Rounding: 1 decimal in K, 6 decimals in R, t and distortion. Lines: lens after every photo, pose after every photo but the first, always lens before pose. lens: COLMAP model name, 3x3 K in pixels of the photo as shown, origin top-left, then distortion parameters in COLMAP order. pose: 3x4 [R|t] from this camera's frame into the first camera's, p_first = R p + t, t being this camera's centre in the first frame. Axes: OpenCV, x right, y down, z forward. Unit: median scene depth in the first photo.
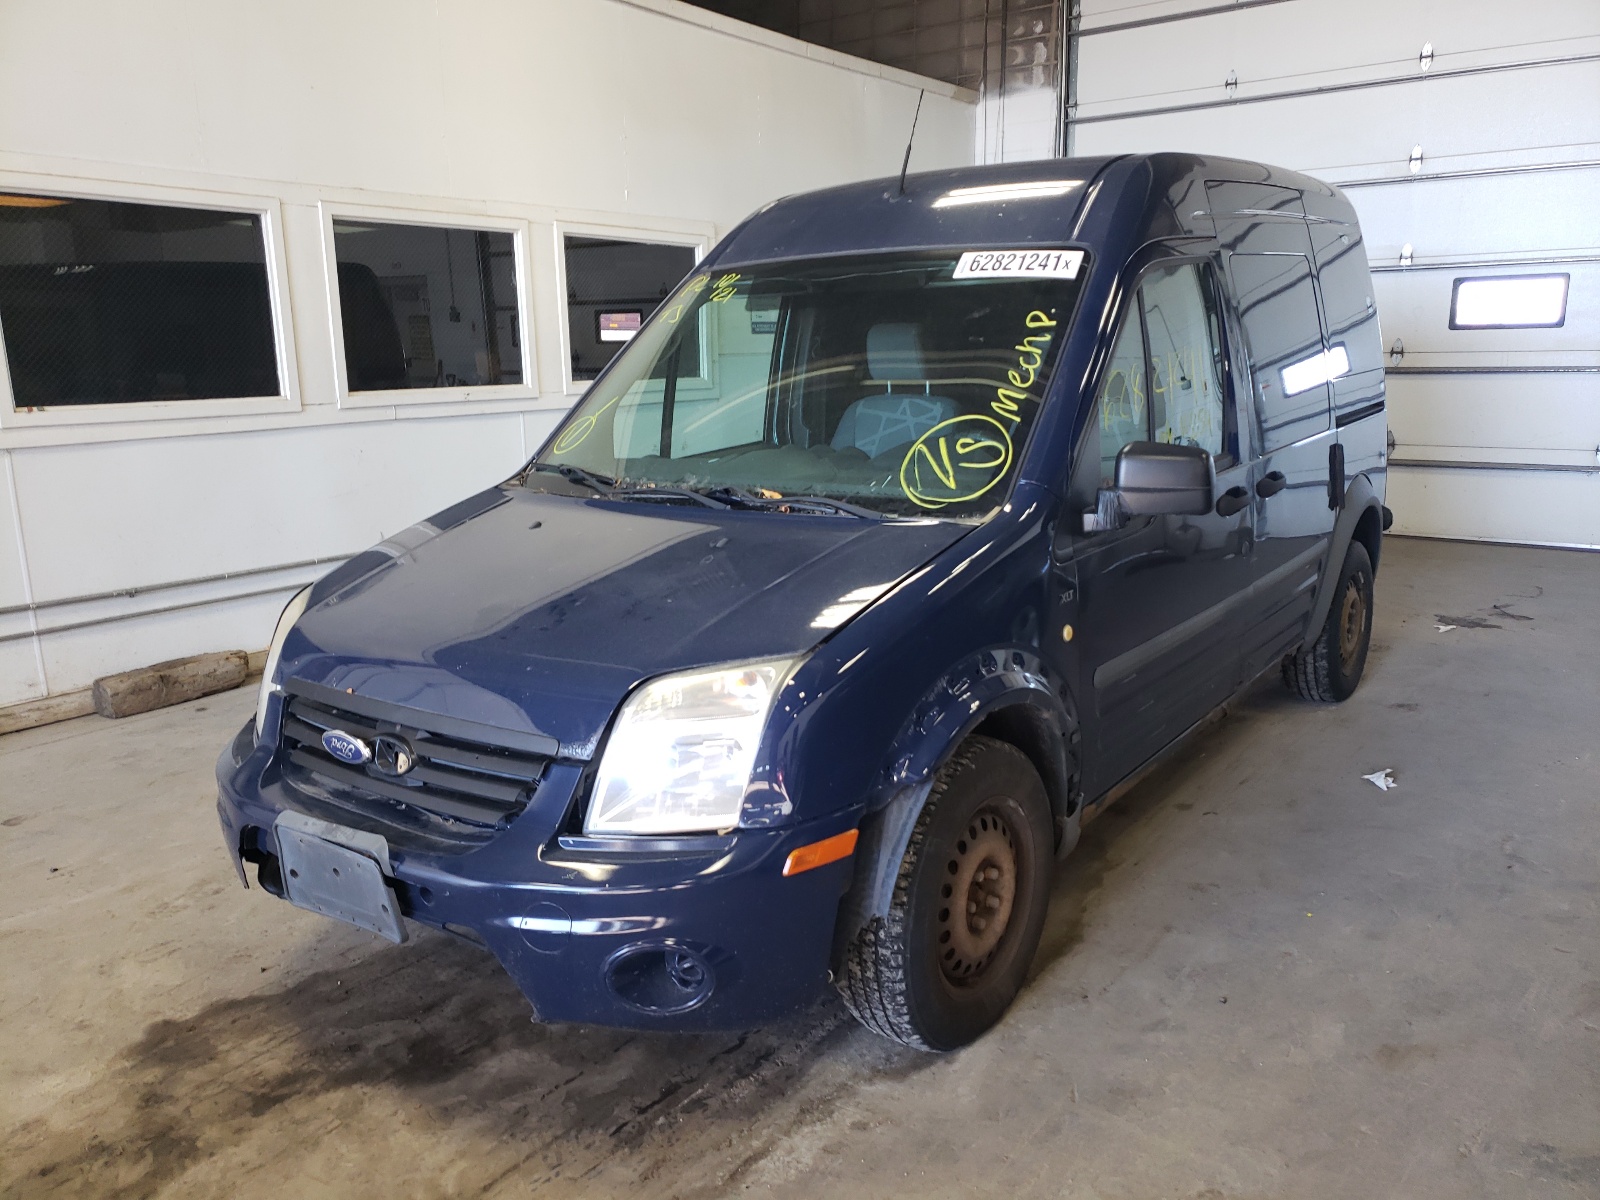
lens RADIAL K [[1232.1, 0, 800.0], [0, 1232.1, 600.0], [0, 0, 1]] dist [-0.006355, 0.049083]
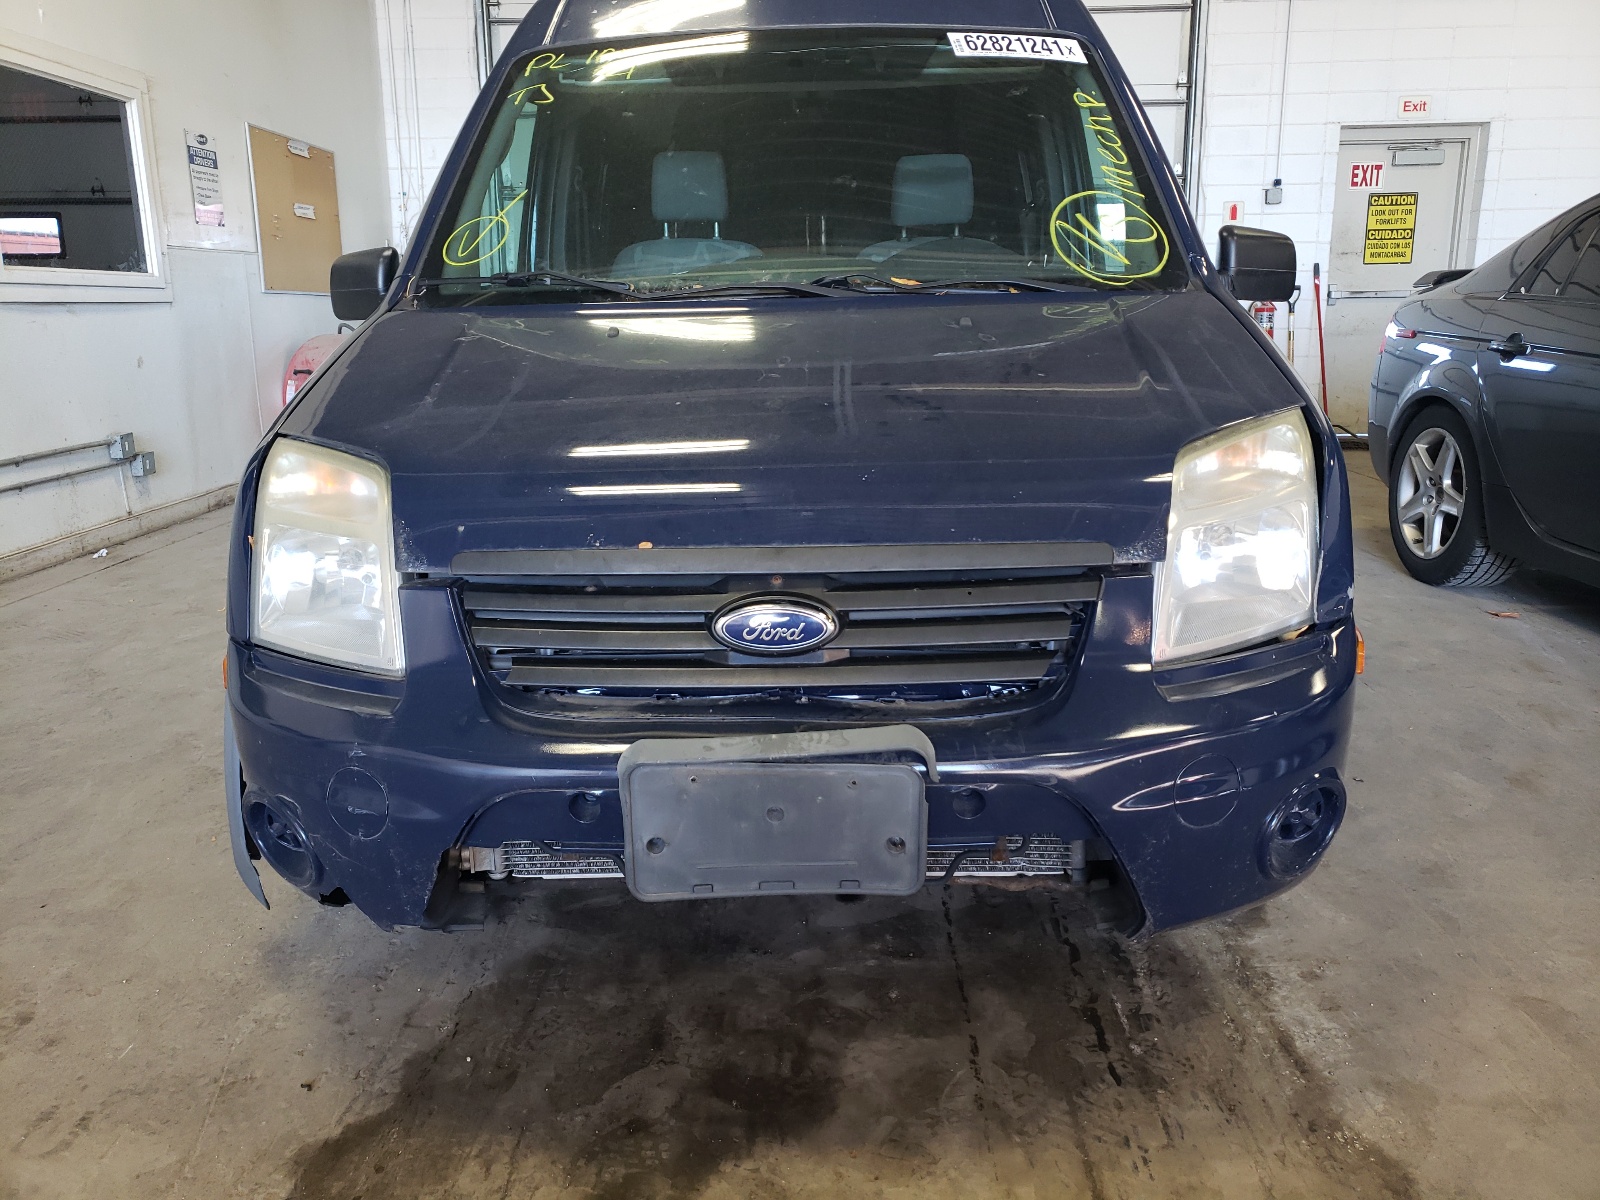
lens RADIAL K [[1231.0, 0, 790.4], [0, 1231.0, 596.5], [0, 0, 1]] dist [-0.003537, 0.047809]
pose [[0.828083, -0.124214, 0.546672, -0.619267], [0.115289, 0.992034, 0.050772, 0.075782], [-0.548623, 0.020982, 0.835806, 0.438663]]
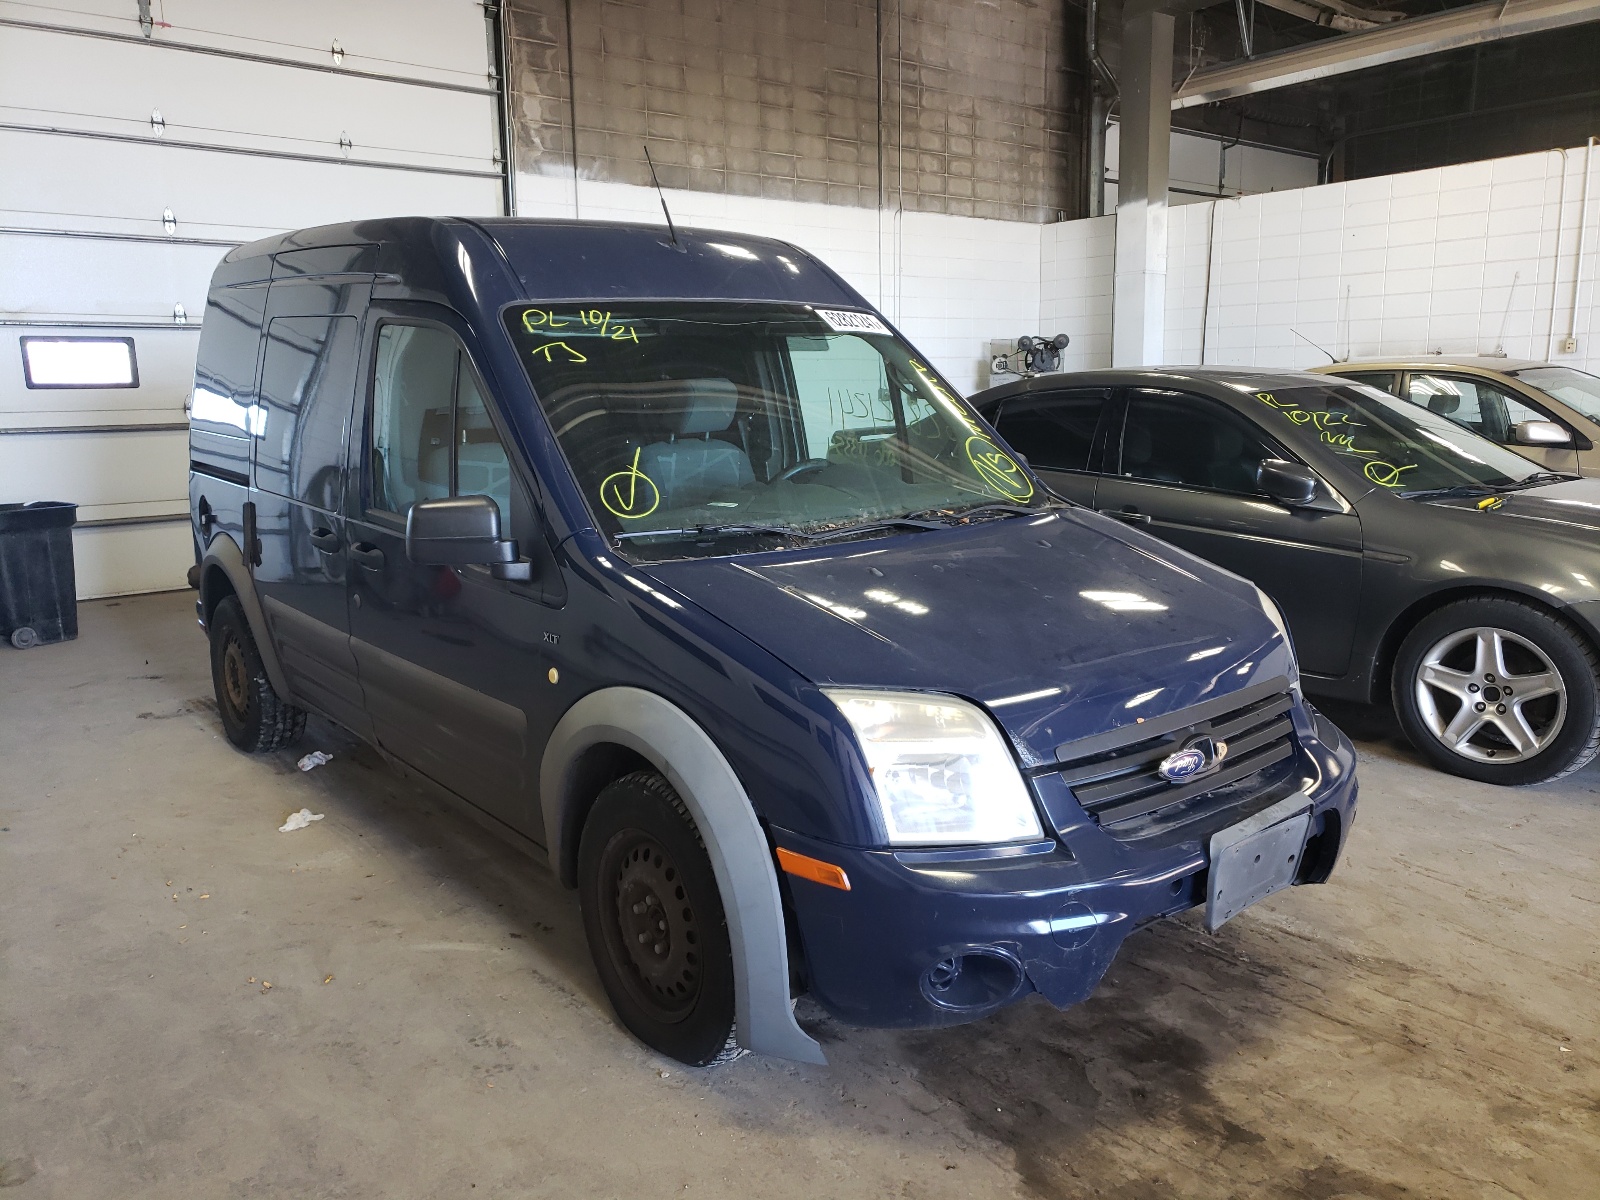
lens RADIAL K [[1232.1, 0, 800.0], [0, 1232.1, 600.0], [0, 0, 1]] dist [-0.006355, 0.049083]
pose [[0.256055, -0.159073, 0.953484, -1.327476], [0.208143, 0.972303, 0.106317, -0.178533], [-0.943987, 0.171238, 0.282073, 0.932368]]
